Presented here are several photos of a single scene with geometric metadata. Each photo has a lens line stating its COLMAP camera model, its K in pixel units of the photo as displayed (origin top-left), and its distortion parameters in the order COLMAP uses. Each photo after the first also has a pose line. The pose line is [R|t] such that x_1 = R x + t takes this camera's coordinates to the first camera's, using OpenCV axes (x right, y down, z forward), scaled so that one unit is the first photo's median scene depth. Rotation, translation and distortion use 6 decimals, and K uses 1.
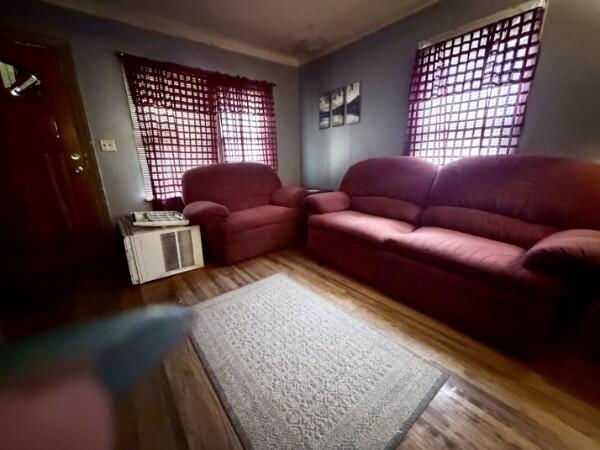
lens RADIAL K [[238.7, 0, 299.3], [0, 238.7, 223.1], [0, 0, 1]] dist [-0.007709, -0.000302]
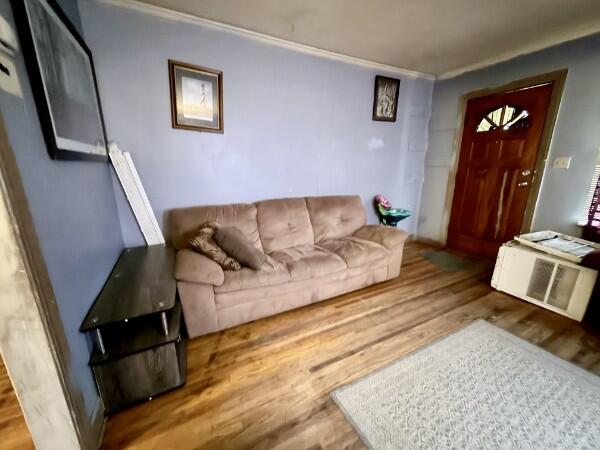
lens RADIAL K [[238.7, 0, 300.3], [0, 238.7, 225.3], [0, 0, 1]] dist [-0.007709, -0.000302]
pose [[-0.206893, 0.260028, -0.943176, 0.465438], [-0.240477, 0.920944, 0.306649, -0.132361], [0.948349, 0.290256, -0.128006, 0.164755]]
